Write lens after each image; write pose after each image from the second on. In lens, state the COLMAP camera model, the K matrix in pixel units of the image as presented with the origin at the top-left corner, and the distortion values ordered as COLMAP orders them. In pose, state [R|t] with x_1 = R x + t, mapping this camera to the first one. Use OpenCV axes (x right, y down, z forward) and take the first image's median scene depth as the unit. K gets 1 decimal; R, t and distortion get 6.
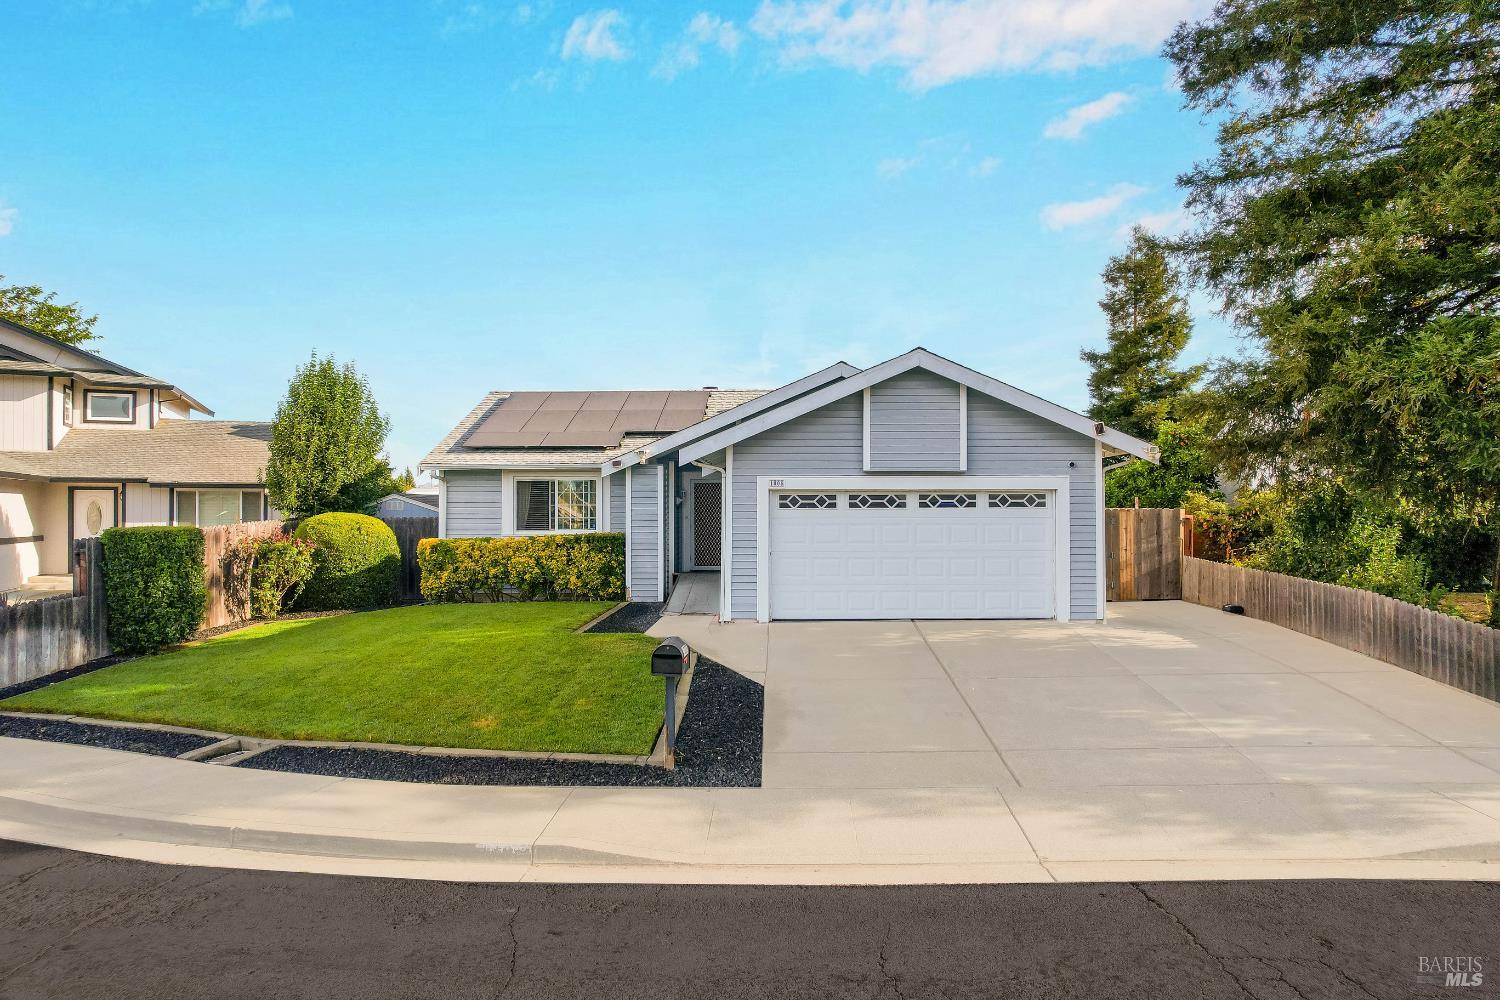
lens RADIAL K [[978.6, 0, 752.0], [0, 978.6, 500.5], [0, 0, 1]] dist [-0.063007, 0.052945]
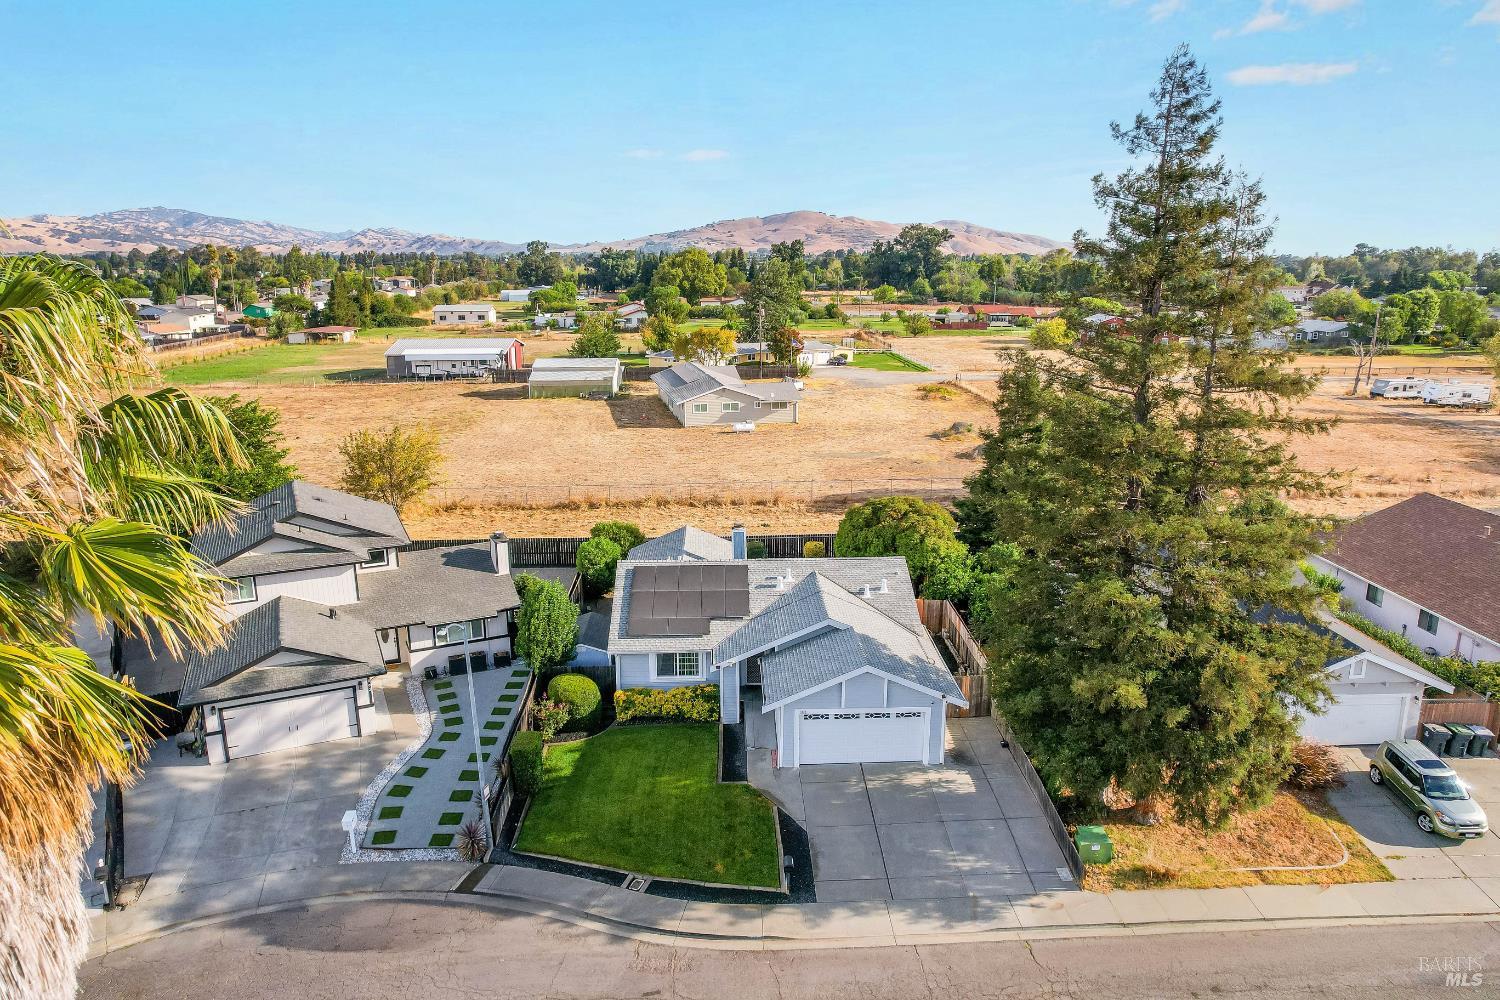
lens RADIAL K [[978.6, 0, 753.9], [0, 978.6, 499.9], [0, 0, 1]] dist [-0.063007, 0.052945]
pose [[0.998132, -0.011221, 0.060060, -0.219222], [-0.003737, 0.969939, 0.243320, -1.043827], [-0.060985, -0.243089, 0.968085, -1.062556]]
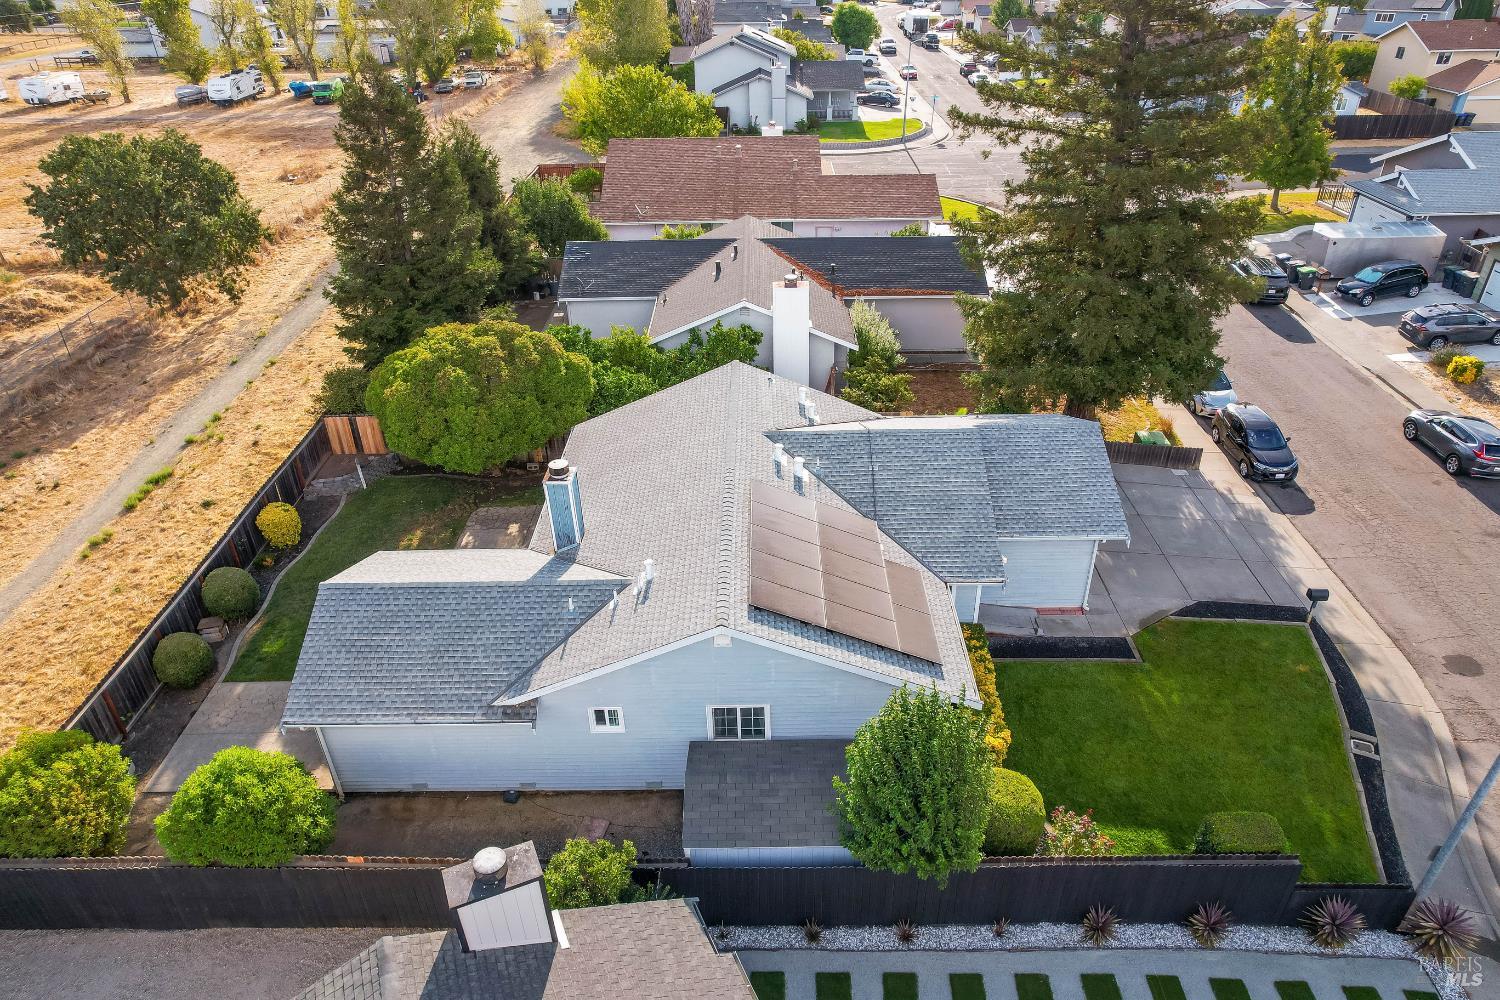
lens RADIAL K [[978.6, 0, 751.5], [0, 978.6, 502.3], [0, 0, 1]] dist [-0.063007, 0.052945]
pose [[-0.035403, -0.514747, 0.856611, -1.421117], [0.005756, 0.857029, 0.515236, -0.953199], [-0.999357, 0.023171, -0.027379, 1.650250]]
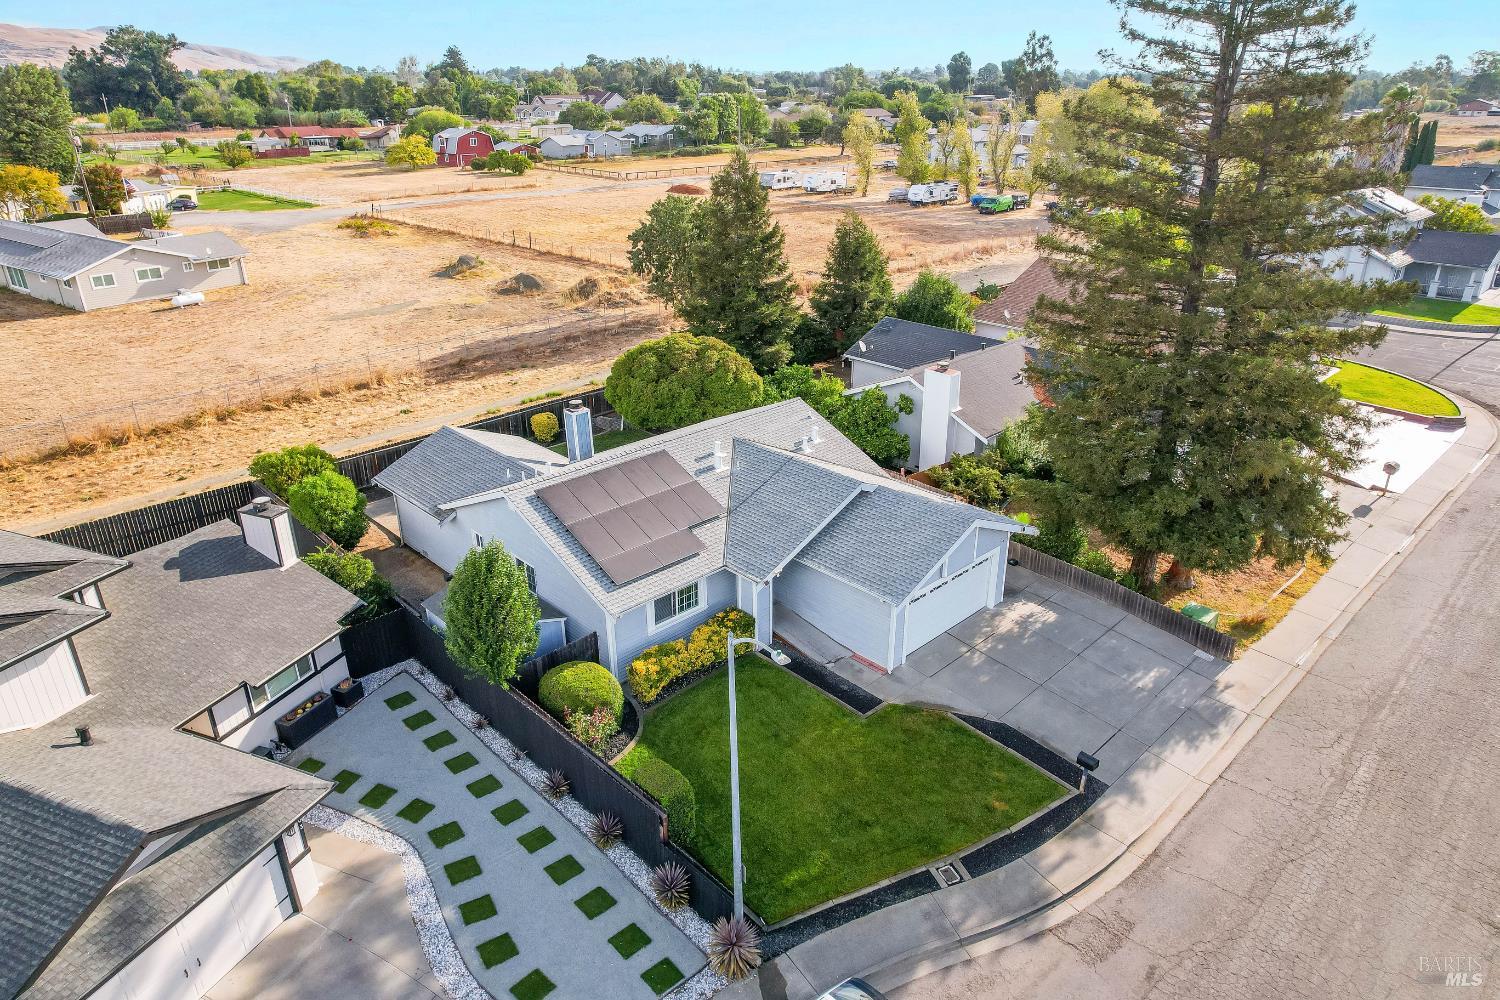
lens RADIAL K [[978.6, 0, 758.0], [0, 978.6, 504.7], [0, 0, 1]] dist [-0.063007, 0.052945]
pose [[0.697266, -0.287931, 0.656442, -1.353303], [-0.004465, 0.914017, 0.405652, -0.934170], [-0.716798, -0.285778, 0.636027, 0.074293]]
